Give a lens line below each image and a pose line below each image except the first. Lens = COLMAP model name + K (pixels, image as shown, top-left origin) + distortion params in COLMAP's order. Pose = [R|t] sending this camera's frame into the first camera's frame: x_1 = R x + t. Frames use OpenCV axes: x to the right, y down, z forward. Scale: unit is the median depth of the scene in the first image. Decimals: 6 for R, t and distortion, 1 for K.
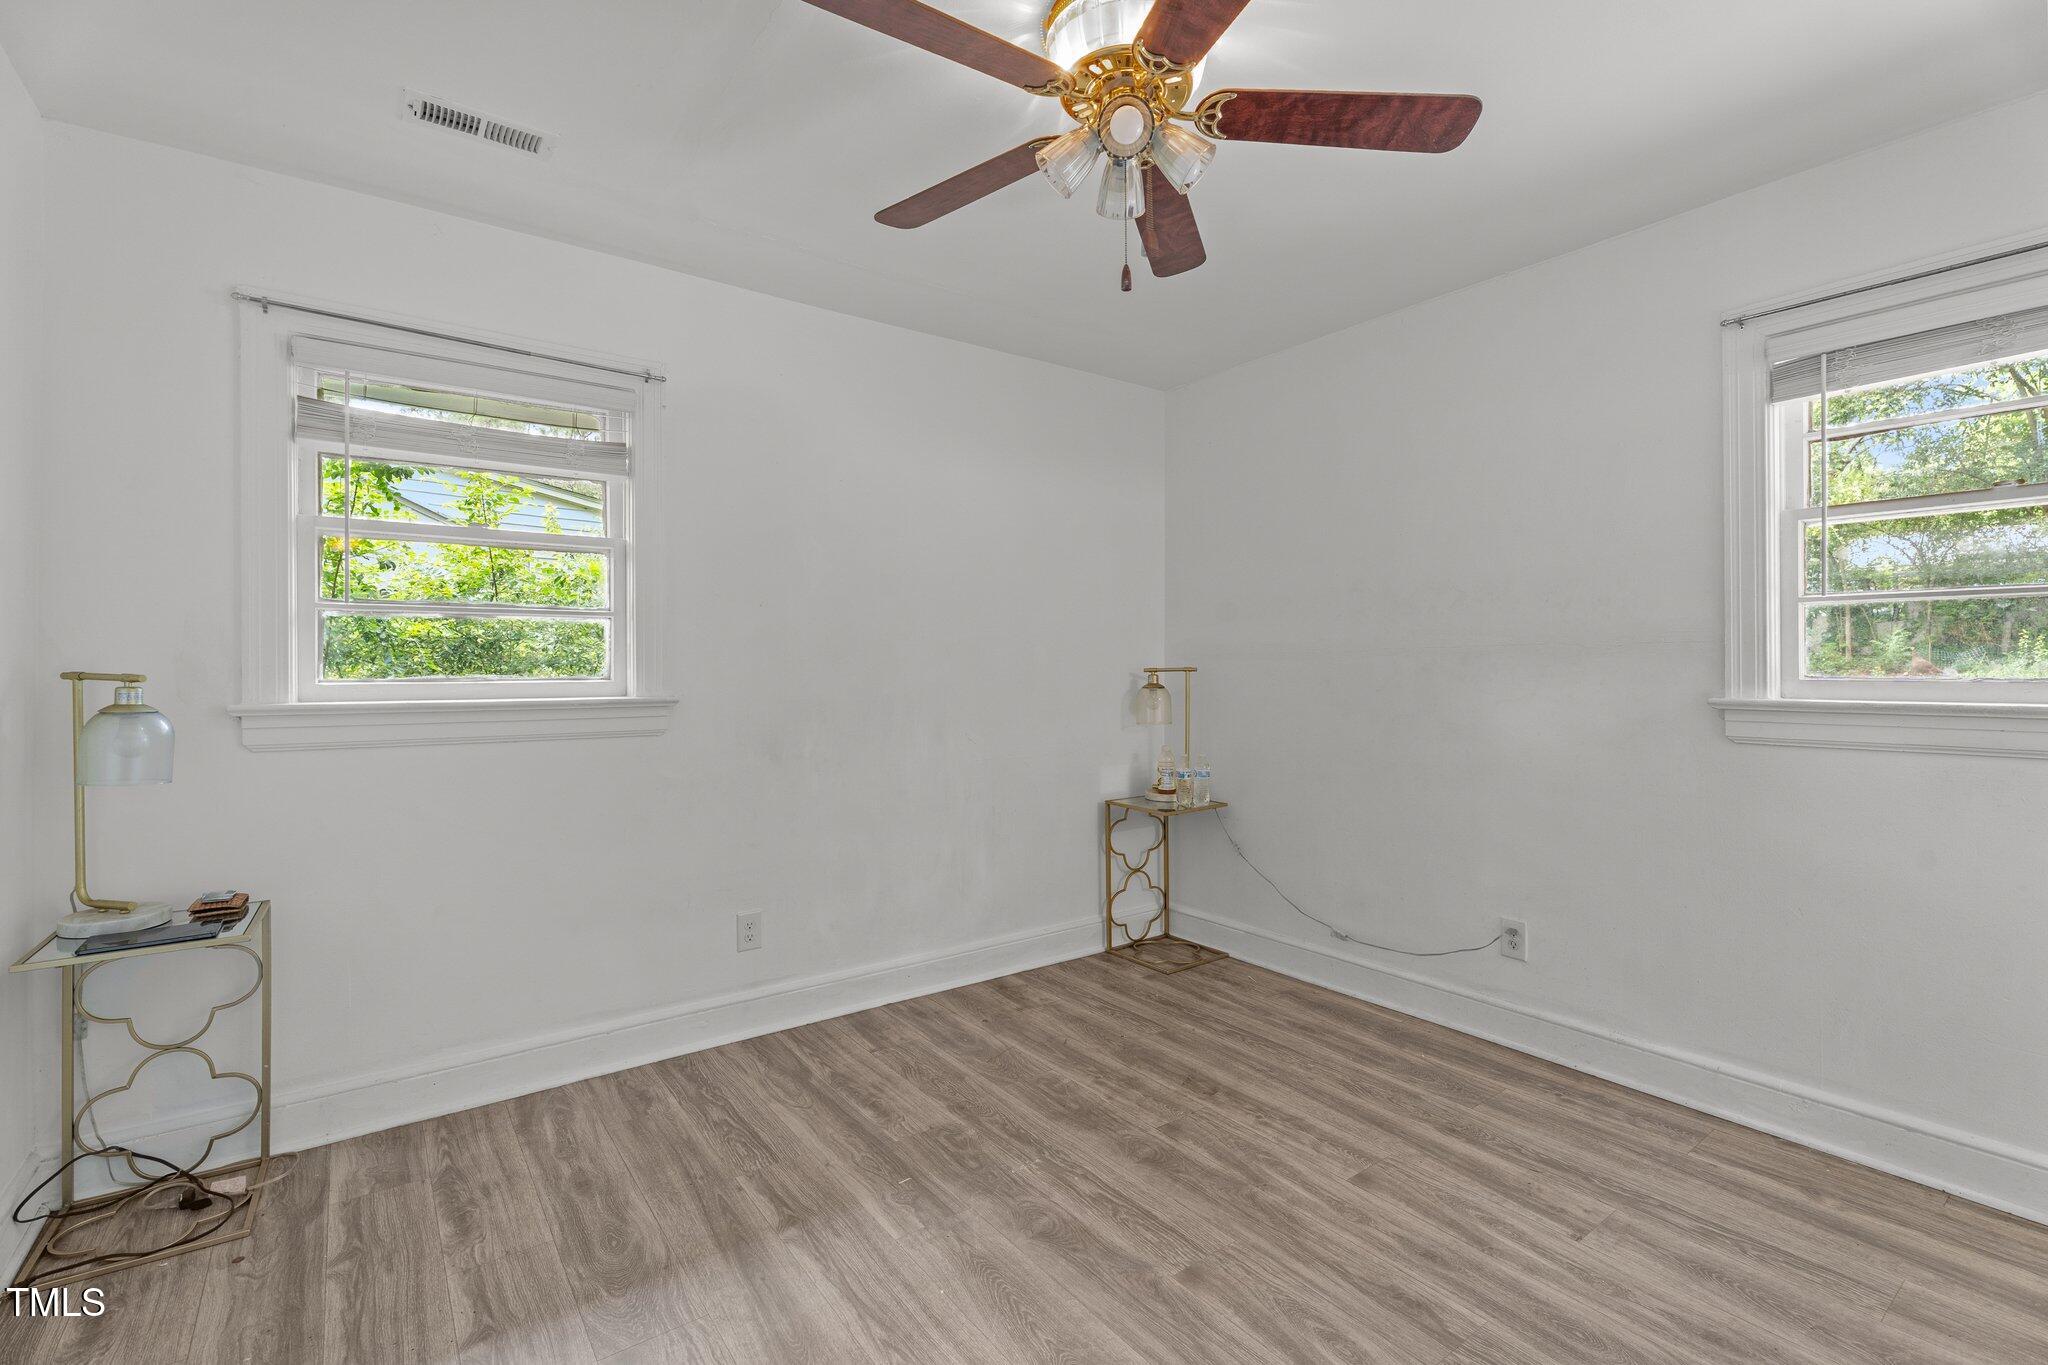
lens RADIAL K [[920.6, 0, 1013.2], [0, 920.6, 685.3], [0, 0, 1]] dist [-0.003568, -0.000578]
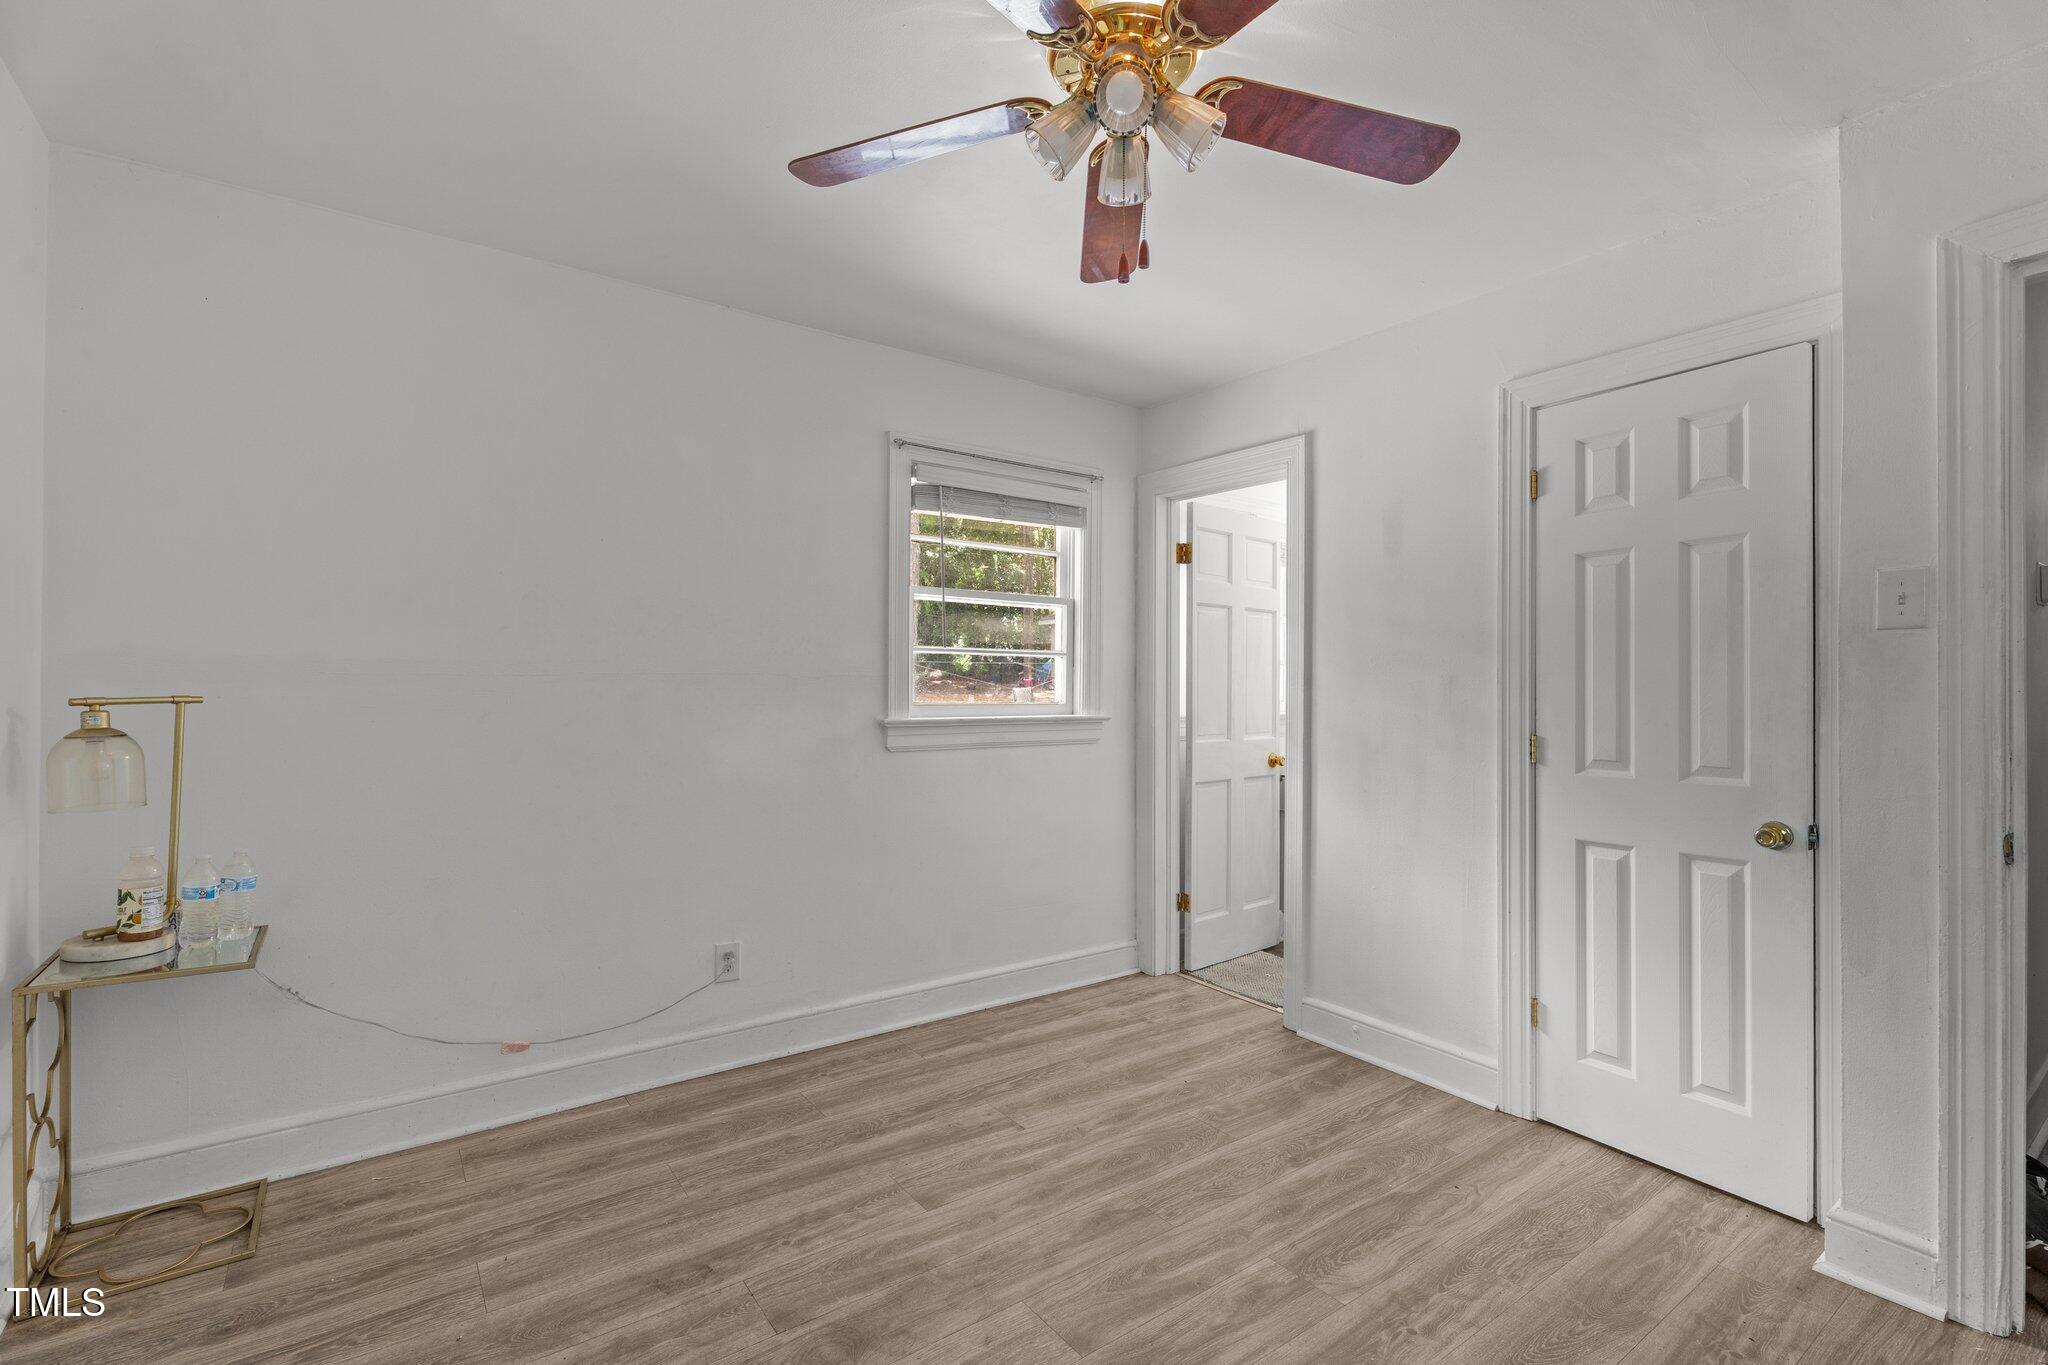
lens RADIAL K [[920.6, 0, 1021.5], [0, 920.6, 711.9], [0, 0, 1]] dist [-0.003568, -0.000578]
pose [[-0.014863, -0.019247, 0.999704, -0.545634], [0.018022, 0.999647, 0.019514, -0.018115], [-0.999727, 0.018307, -0.014510, 0.786570]]
